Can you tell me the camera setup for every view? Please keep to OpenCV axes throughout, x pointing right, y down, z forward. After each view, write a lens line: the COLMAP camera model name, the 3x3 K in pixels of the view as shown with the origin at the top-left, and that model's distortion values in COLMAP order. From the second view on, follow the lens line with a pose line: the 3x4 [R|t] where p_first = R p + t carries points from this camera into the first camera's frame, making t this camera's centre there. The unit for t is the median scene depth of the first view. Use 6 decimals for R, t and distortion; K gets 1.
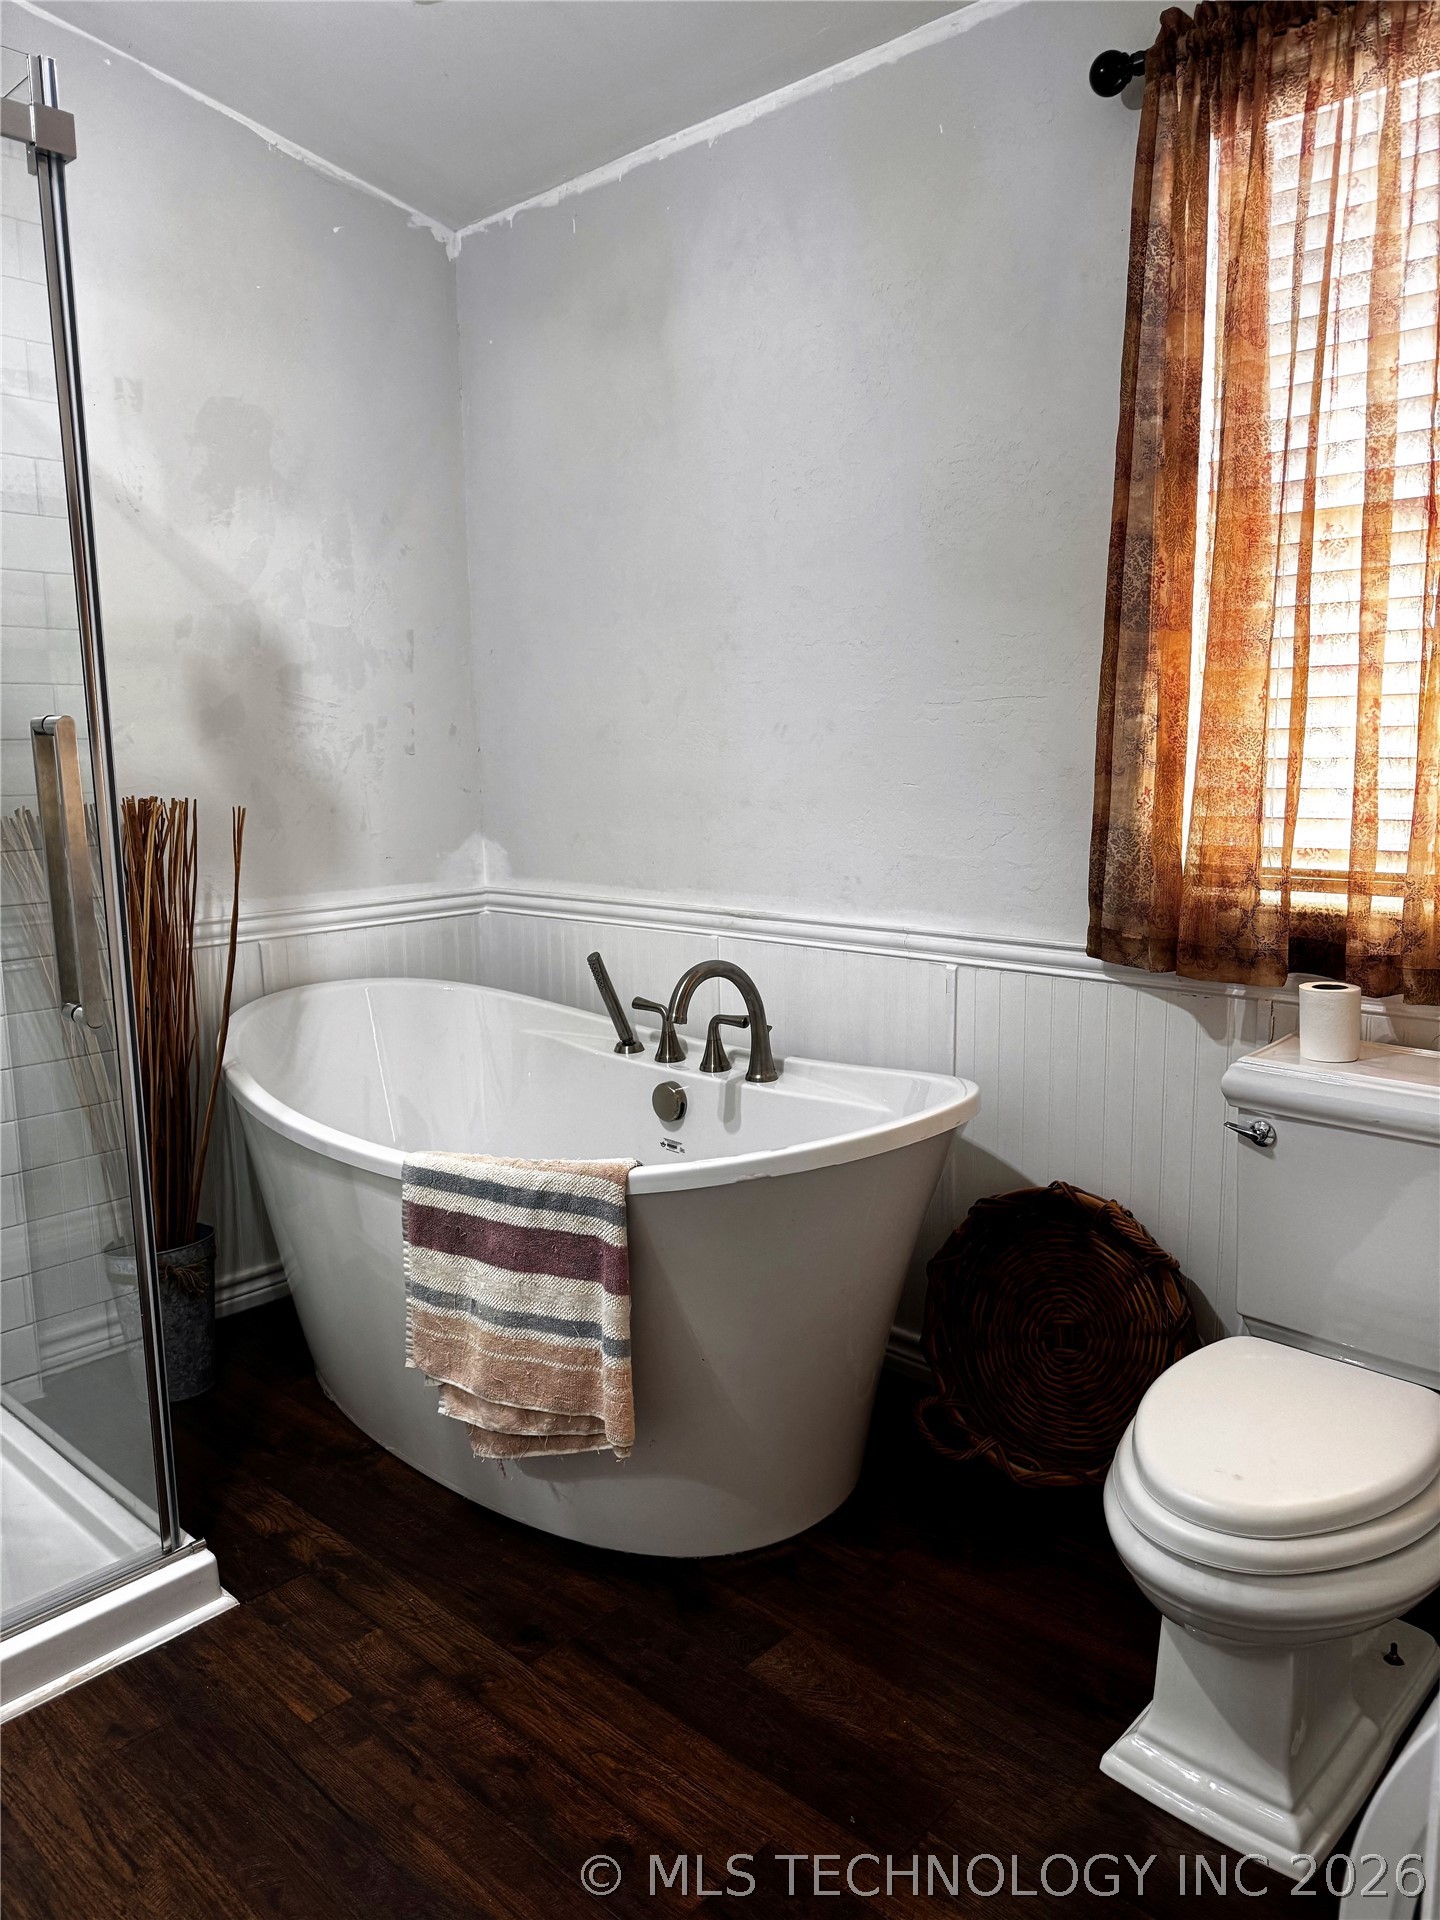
lens RADIAL K [[1377.3, 0, 717.5], [0, 1377.3, 957.0], [0, 0, 1]] dist [0.025529, -0.019570]
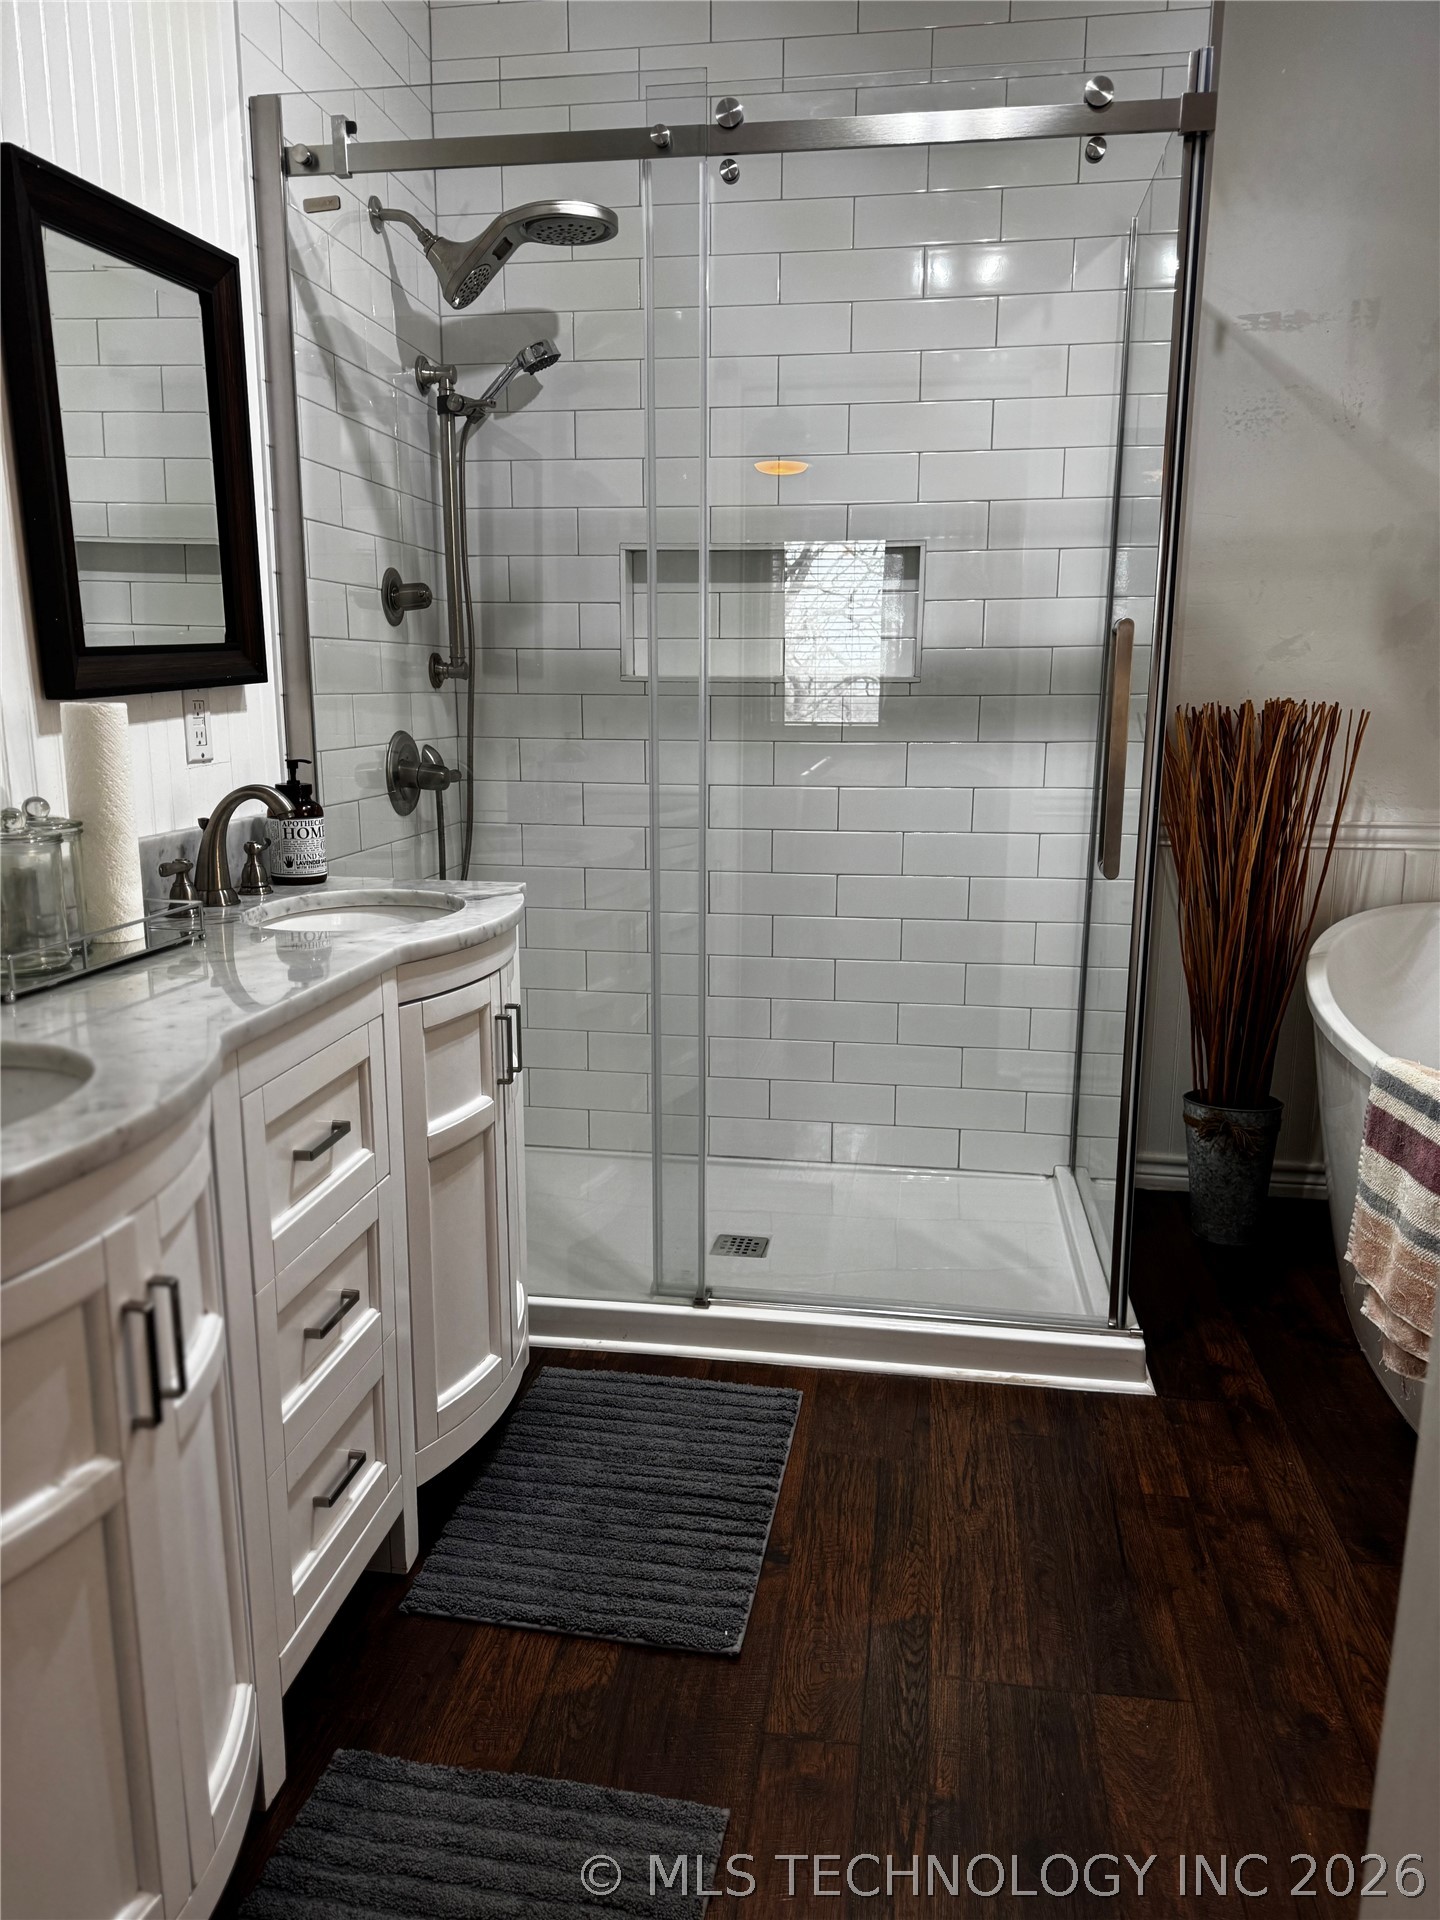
lens RADIAL K [[1377.3, 0, 727.6], [0, 1377.3, 959.8], [0, 0, 1]] dist [0.025529, -0.019570]
pose [[0.577261, 0.188783, -0.794437, 0.296885], [-0.144539, 0.981168, 0.128130, 0.012732], [0.803665, 0.040862, 0.593677, 0.009554]]
